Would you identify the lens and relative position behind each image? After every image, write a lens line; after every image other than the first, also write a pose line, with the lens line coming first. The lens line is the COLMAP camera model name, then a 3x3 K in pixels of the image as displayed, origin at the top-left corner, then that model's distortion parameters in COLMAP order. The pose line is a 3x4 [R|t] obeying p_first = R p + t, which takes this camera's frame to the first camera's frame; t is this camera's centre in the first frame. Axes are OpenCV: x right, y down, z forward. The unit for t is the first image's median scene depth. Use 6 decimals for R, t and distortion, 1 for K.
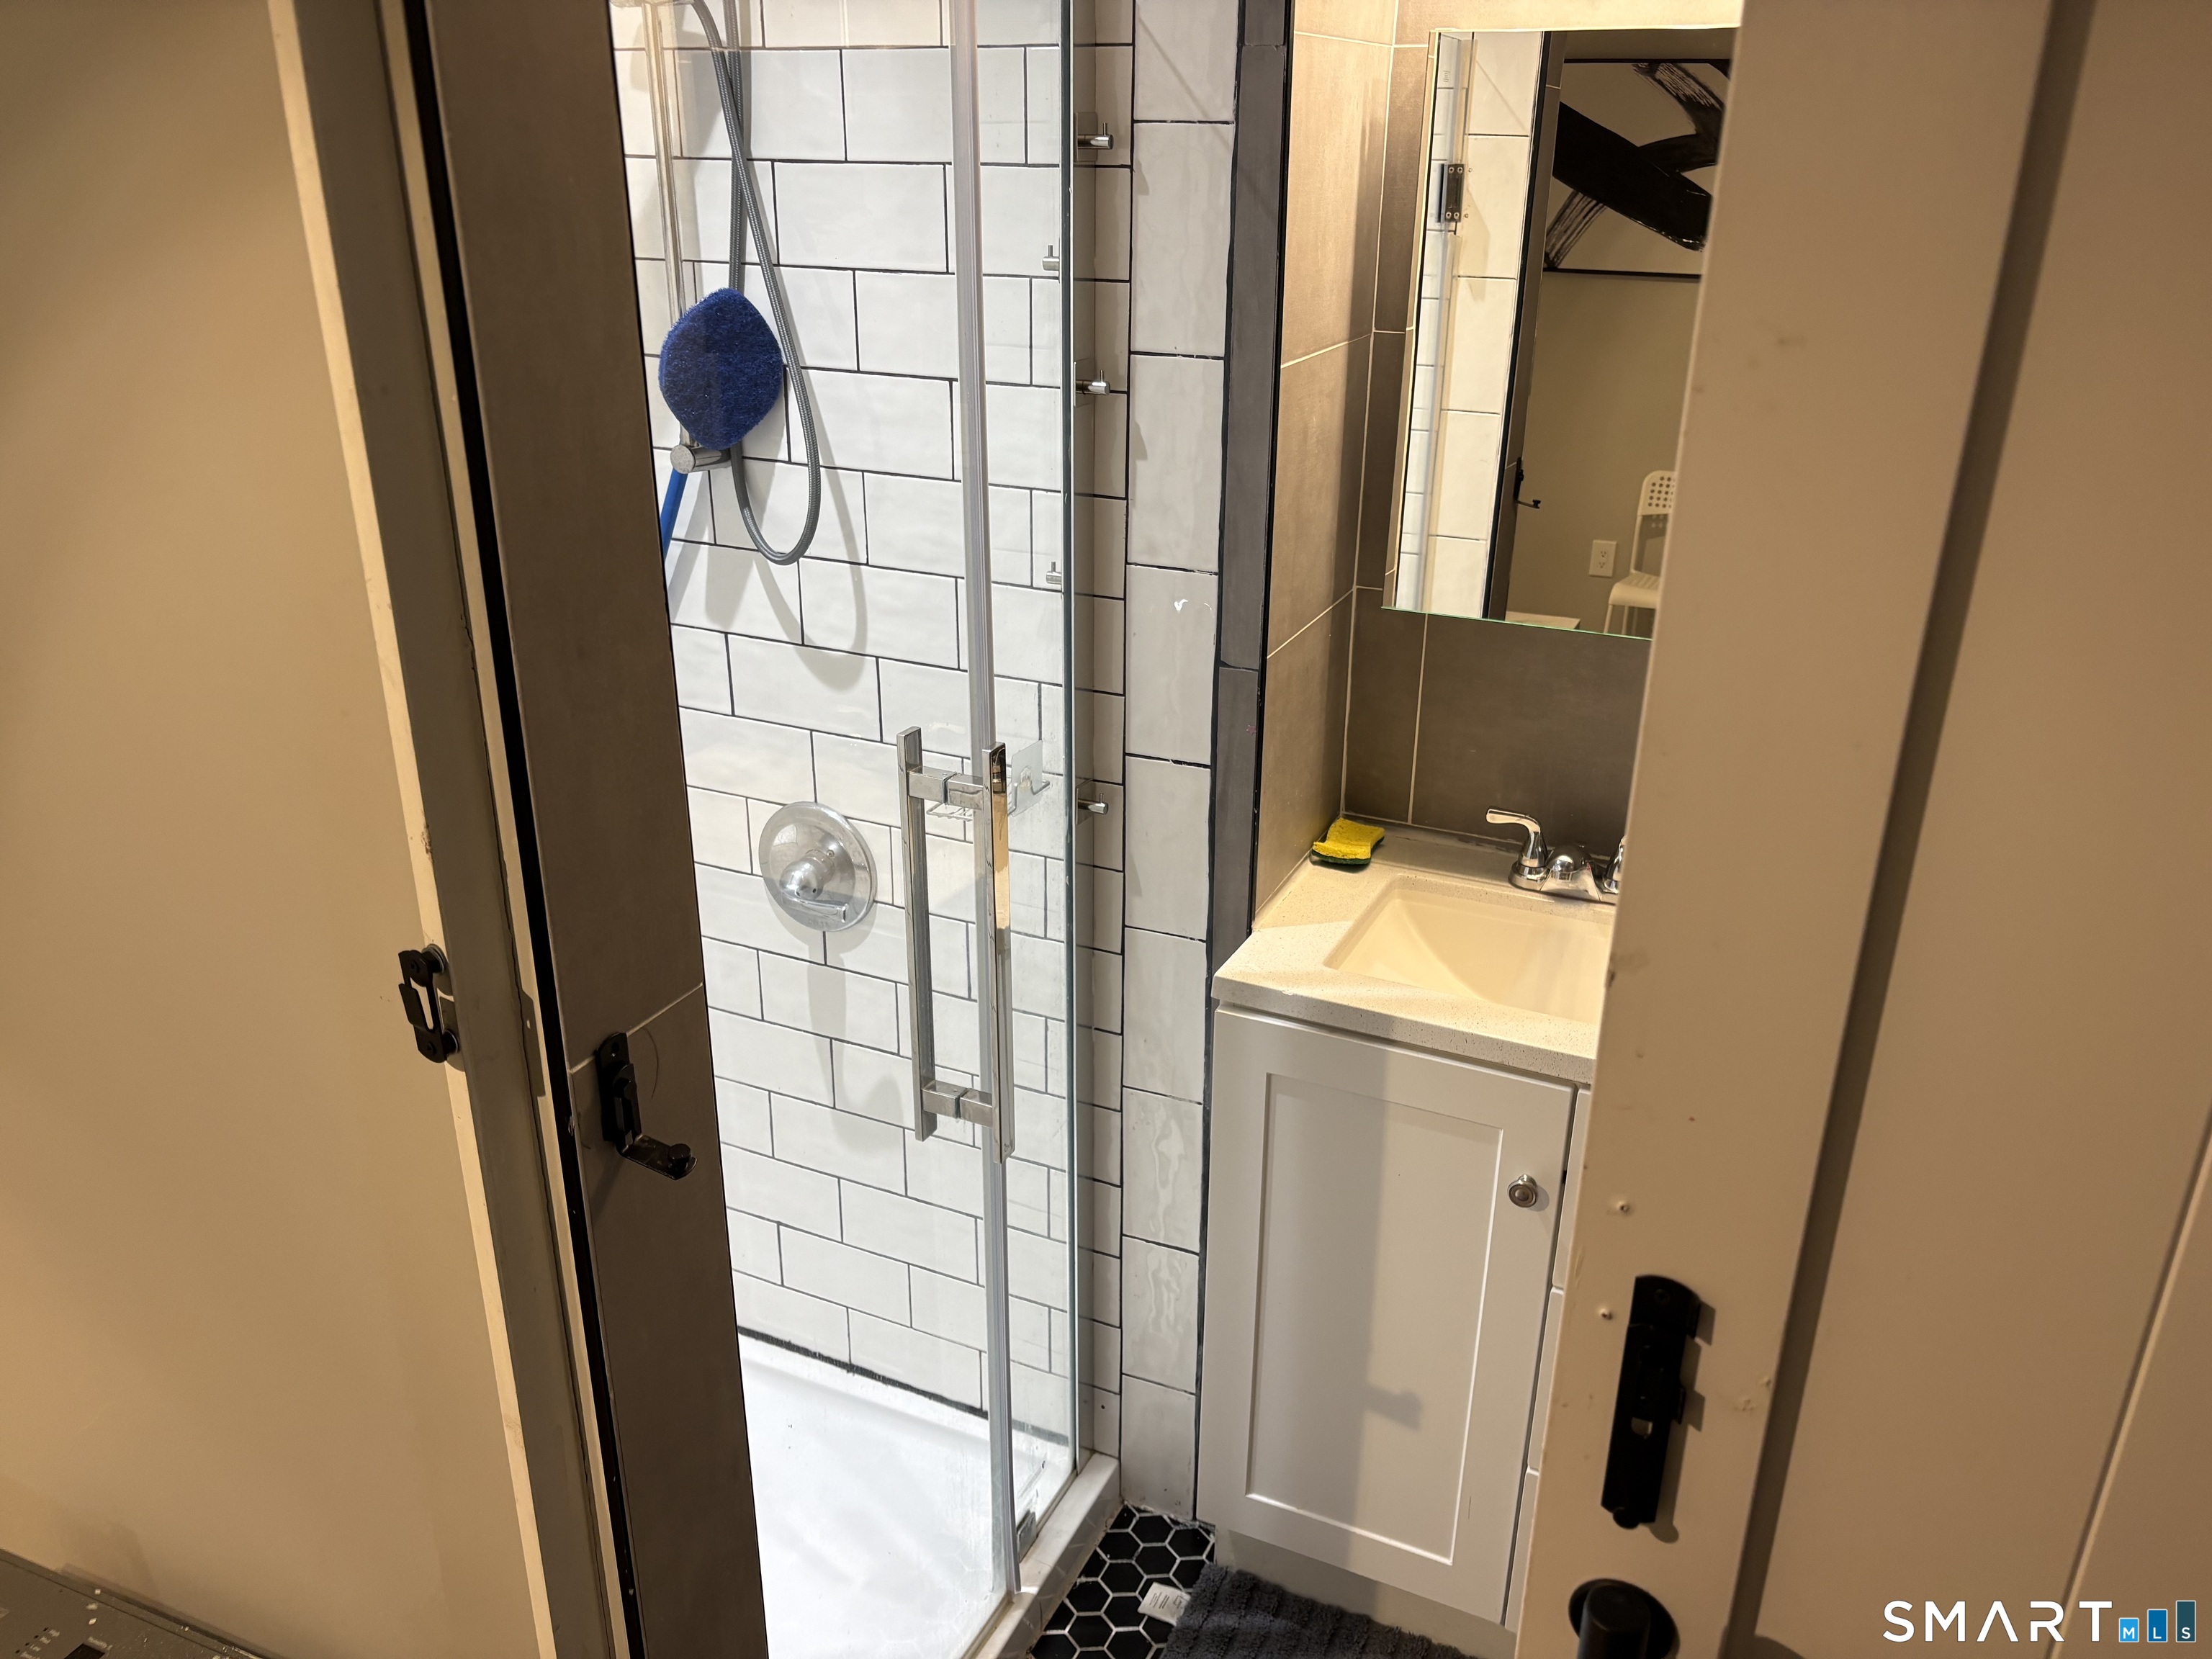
lens RADIAL K [[1675.6, 0, 1106.0], [0, 1675.6, 829.5], [0, 0, 1]] dist [0.058738, -0.063355]
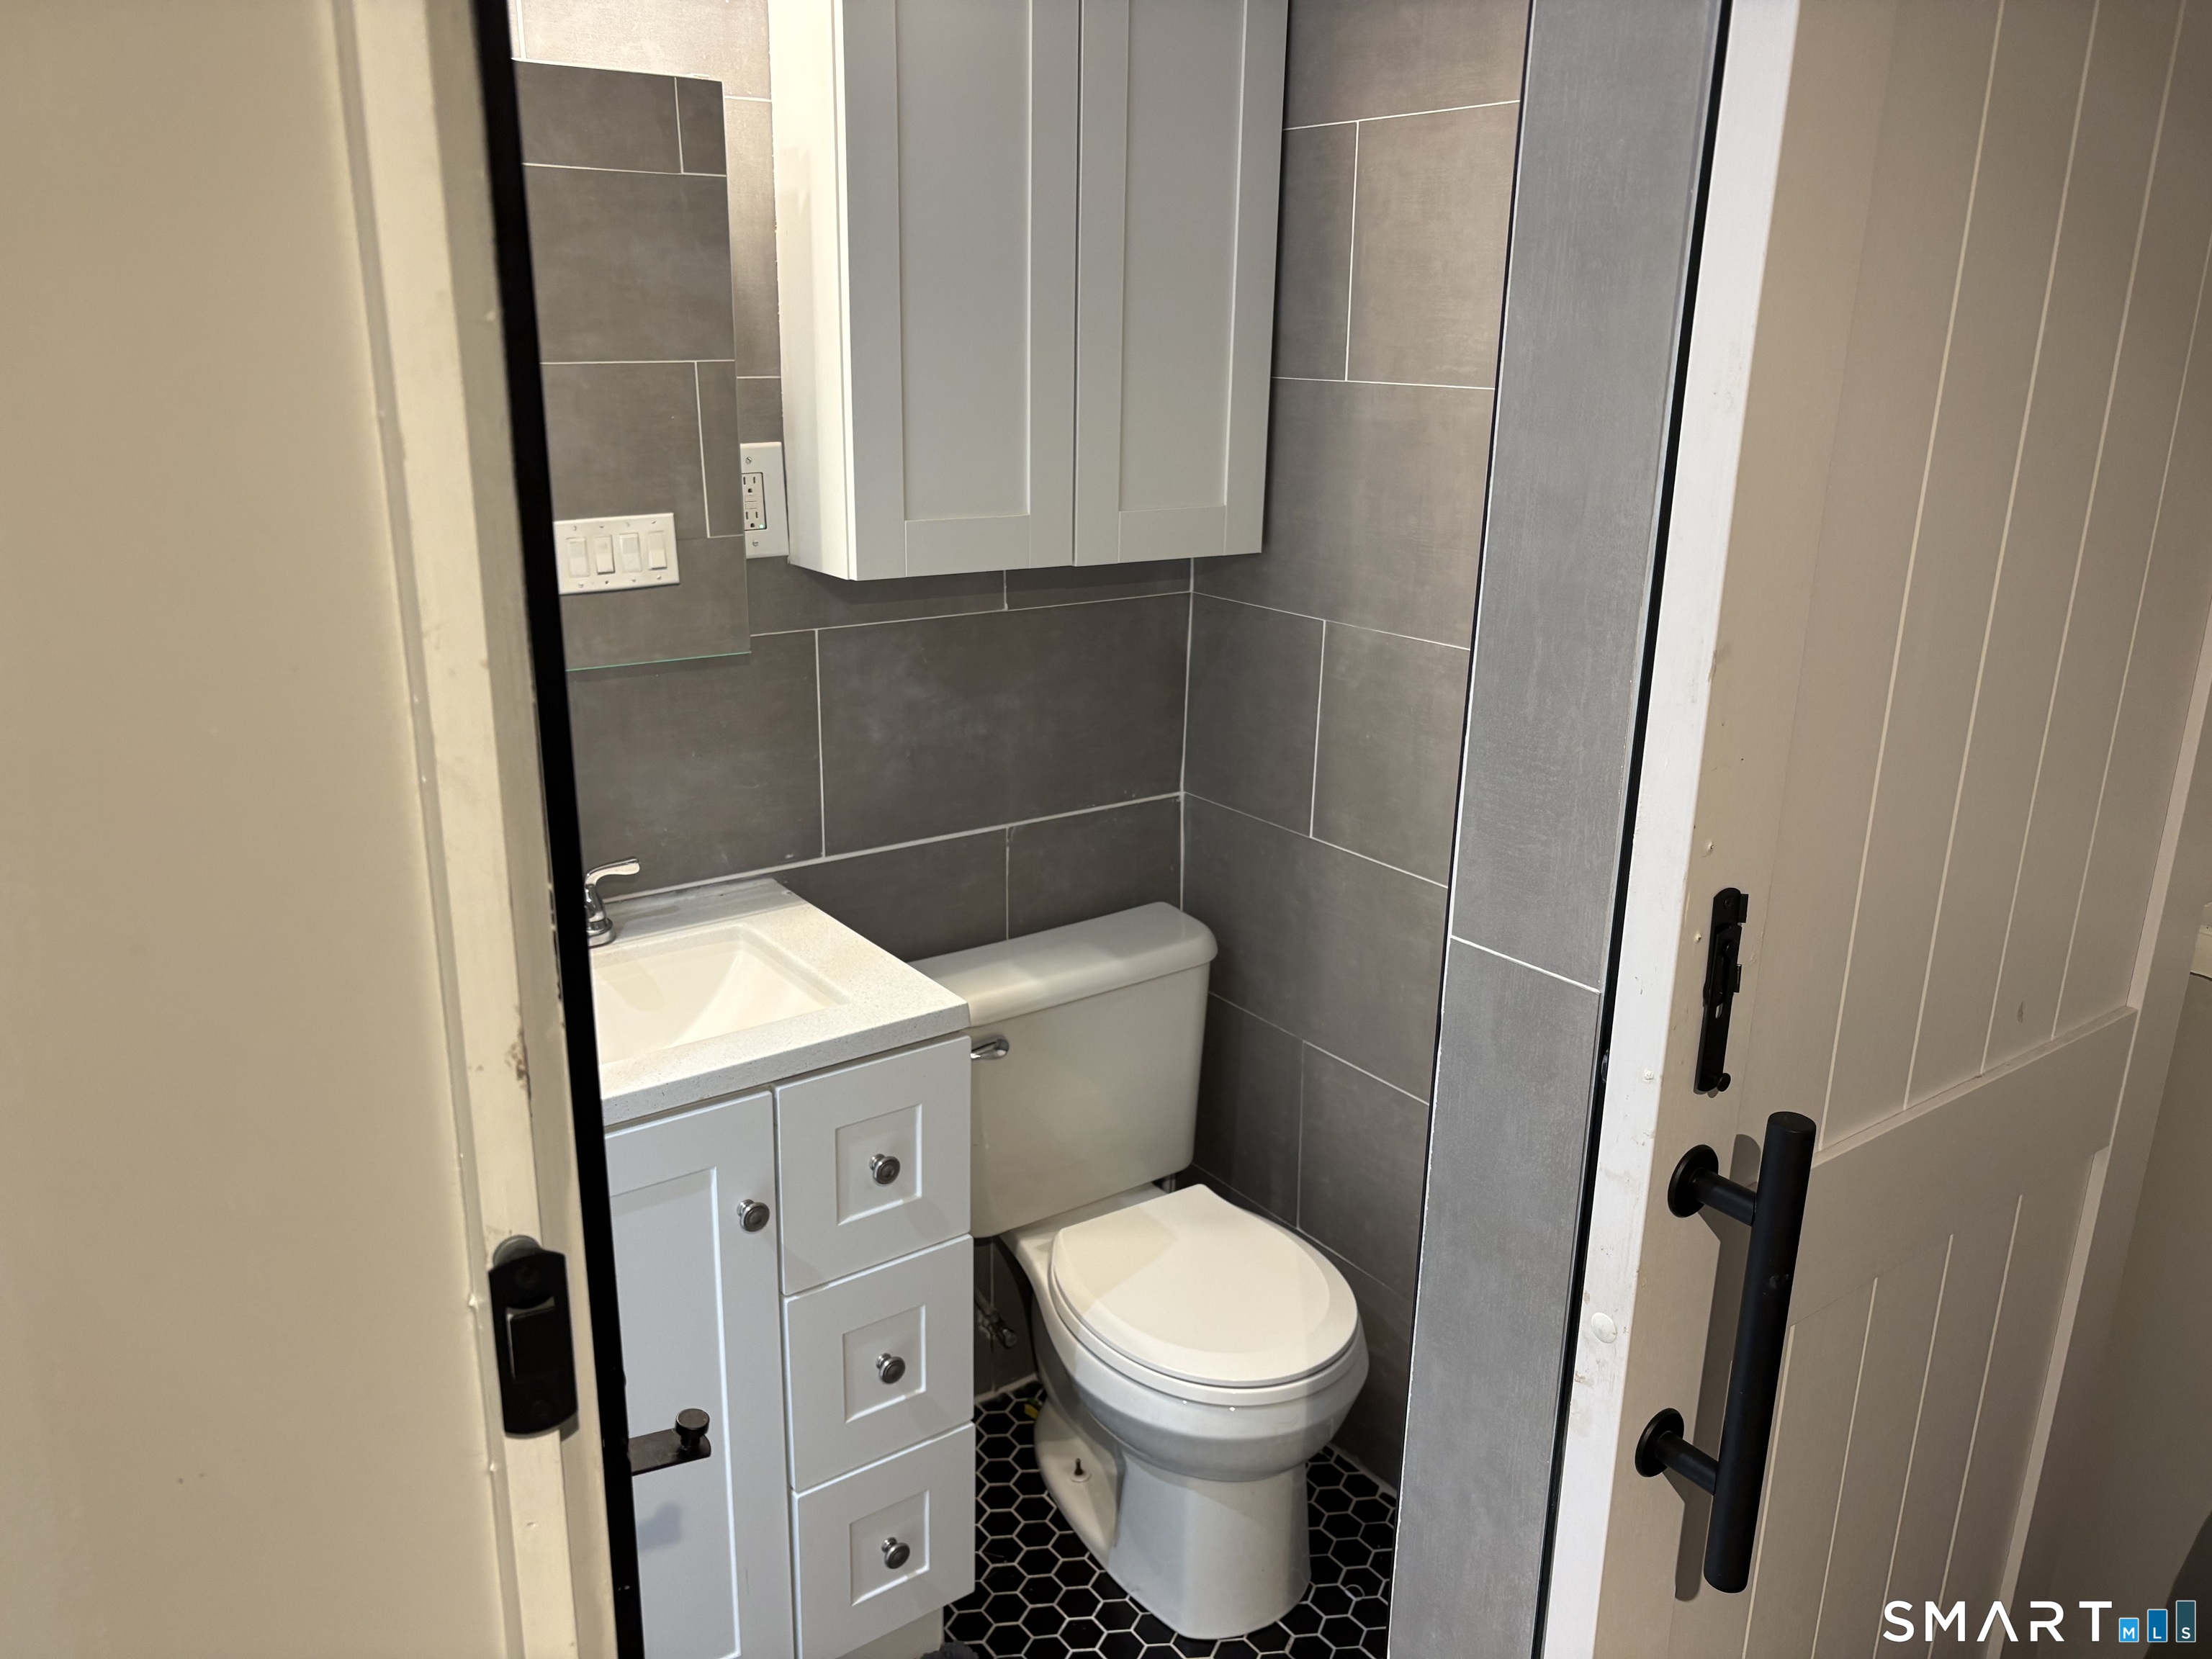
lens RADIAL K [[1675.6, 0, 1106.0], [0, 1675.6, 829.5], [0, 0, 1]] dist [0.058738, -0.063355]
pose [[0.482583, -0.257986, 0.836993, -0.760534], [0.318465, 0.941910, 0.106708, -0.063656], [-0.815901, 0.215057, 0.536709, 0.483692]]
